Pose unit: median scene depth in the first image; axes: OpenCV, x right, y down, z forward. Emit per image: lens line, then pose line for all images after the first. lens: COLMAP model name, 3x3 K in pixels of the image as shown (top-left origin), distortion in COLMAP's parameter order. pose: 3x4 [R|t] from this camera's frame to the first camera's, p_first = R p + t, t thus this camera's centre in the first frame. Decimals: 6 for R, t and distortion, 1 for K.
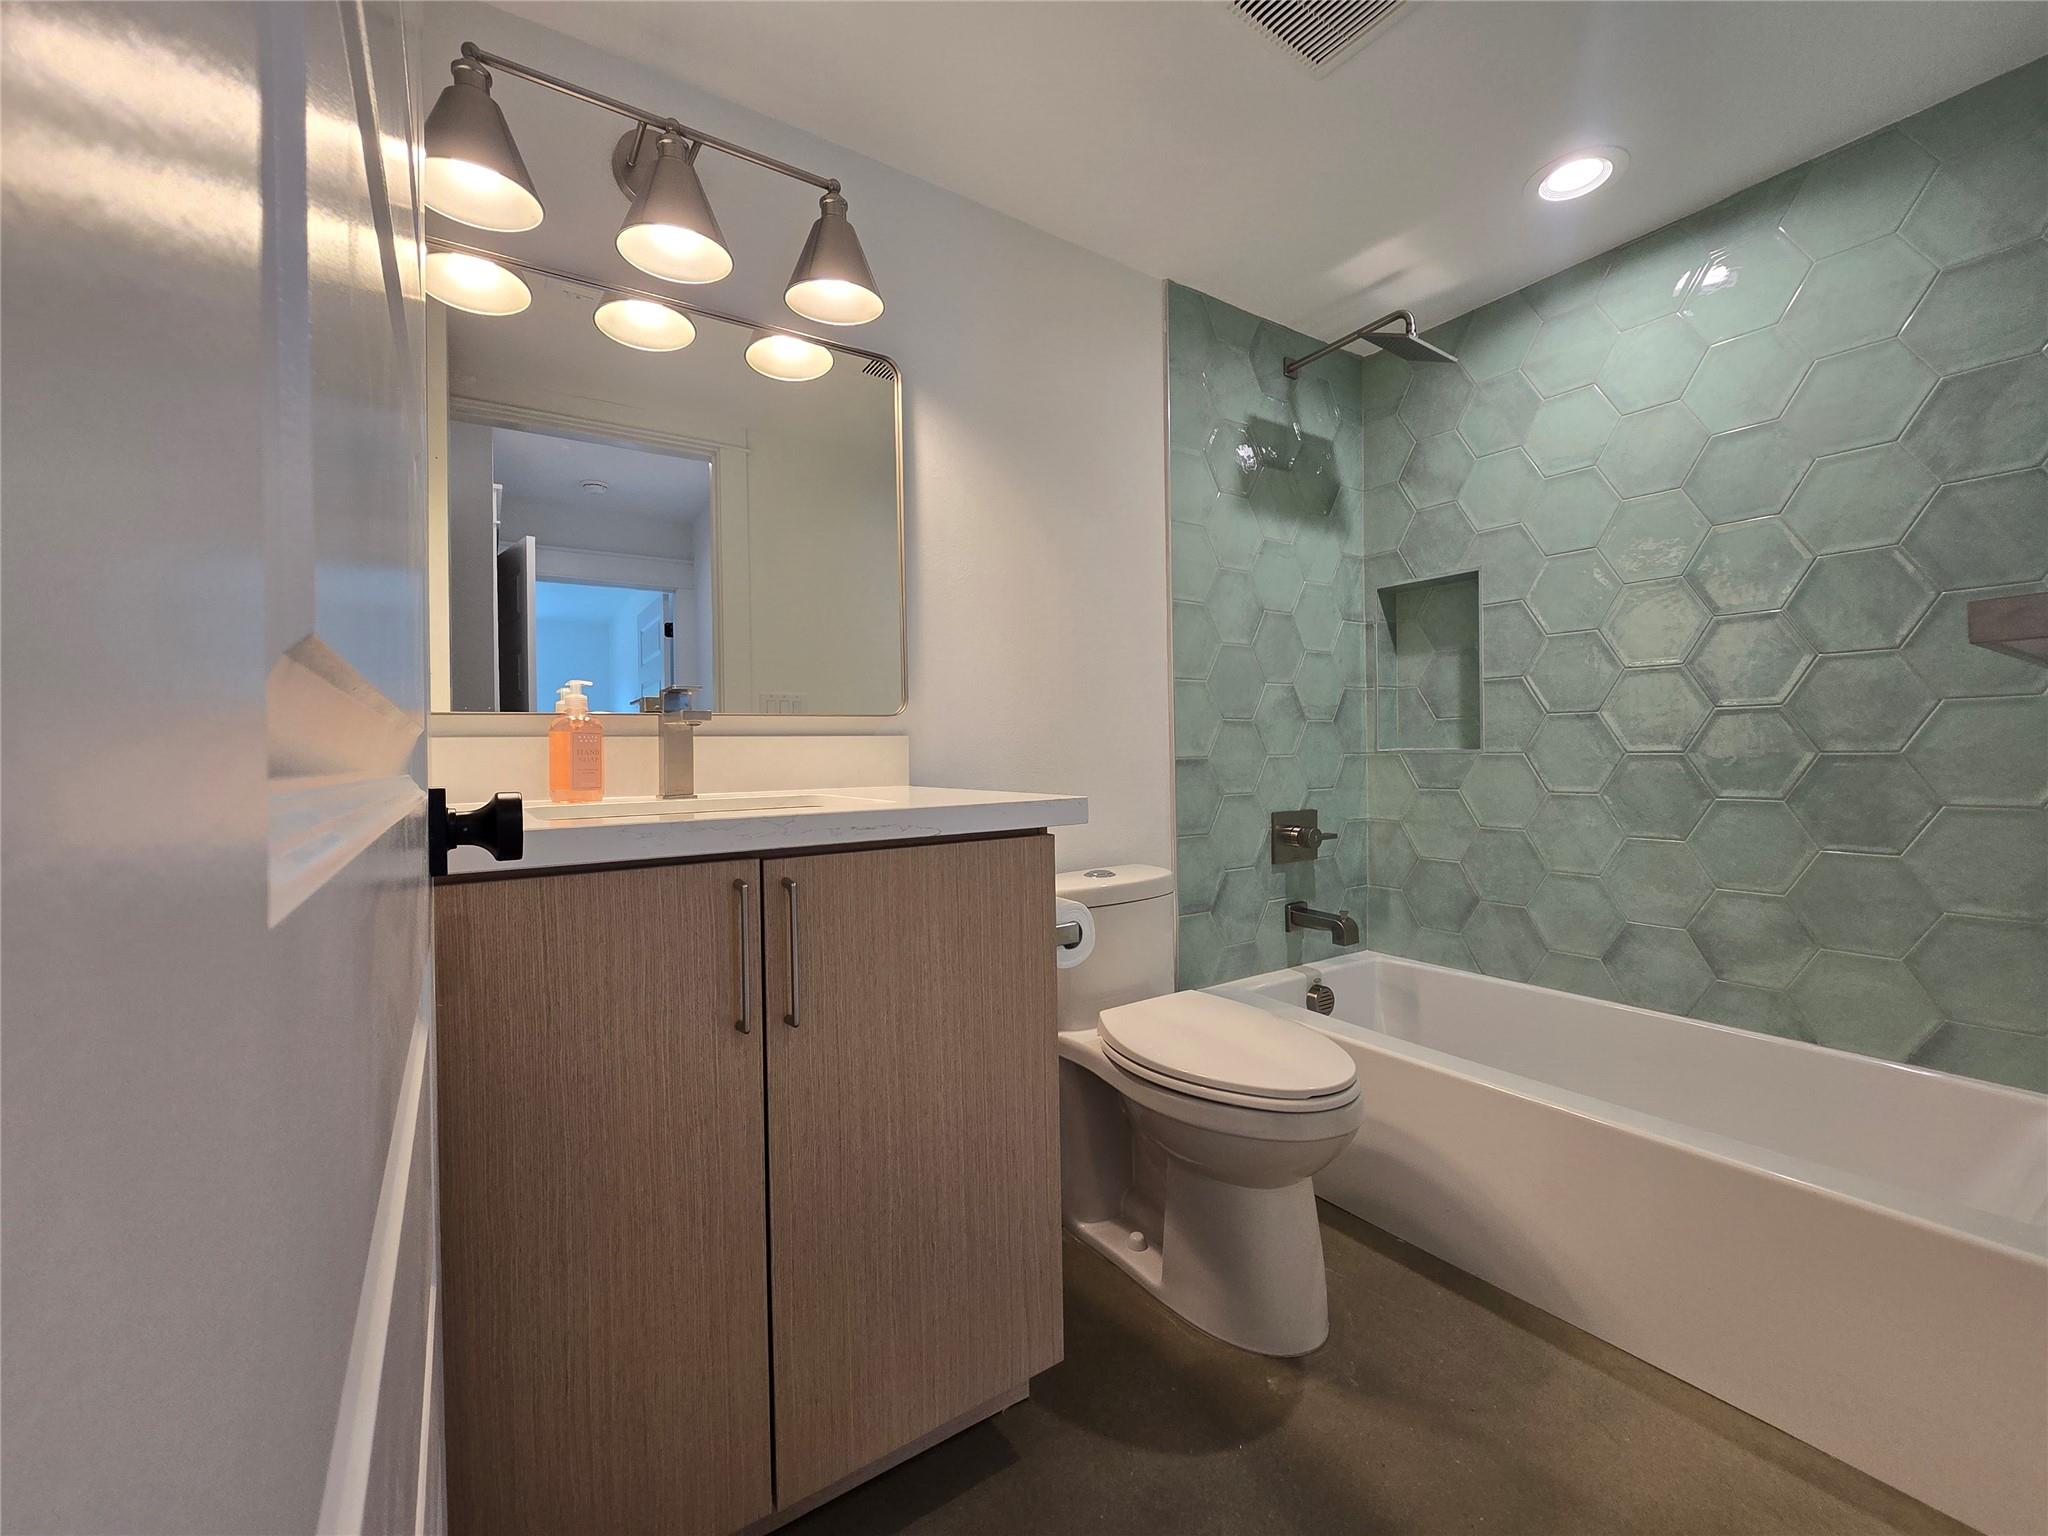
lens RADIAL K [[840.4, 0, 1023.9], [0, 840.4, 761.1], [0, 0, 1]] dist [0.001538, 0.000126]
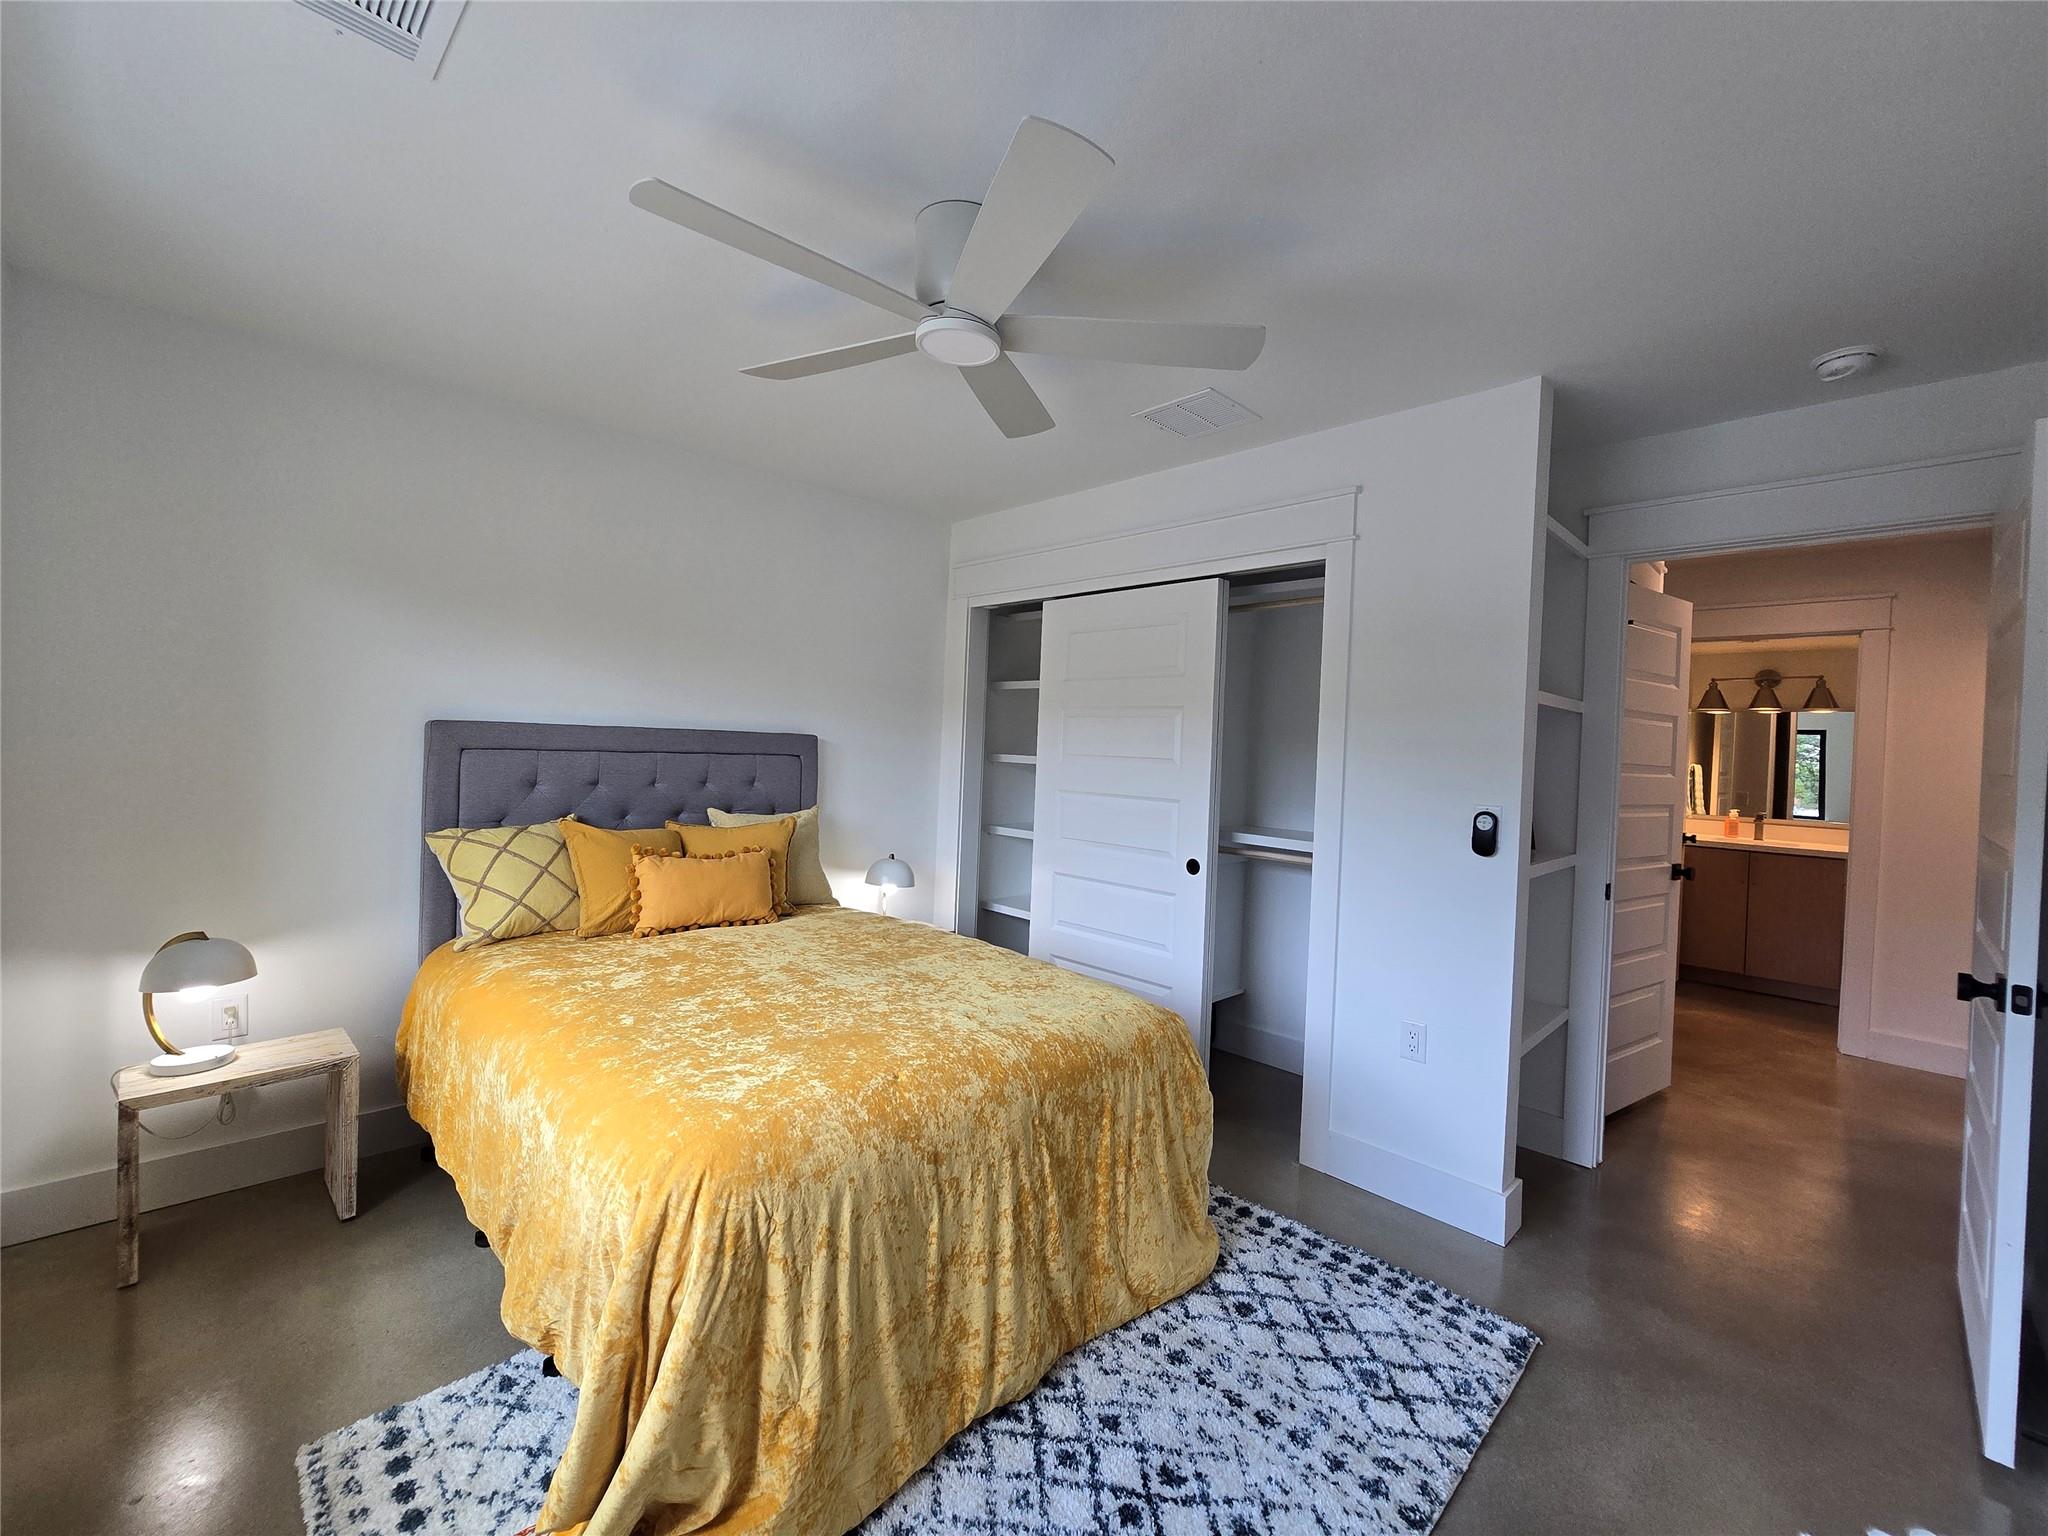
lens RADIAL K [[840.4, 0, 1023.9], [0, 840.4, 762.5], [0, 0, 1]] dist [0.001538, 0.000126]
pose [[0.191473, 0.032569, -0.980957, 3.125371], [-0.048403, 0.998547, 0.023706, -0.275792], [0.980304, 0.042942, 0.192771, -3.549341]]
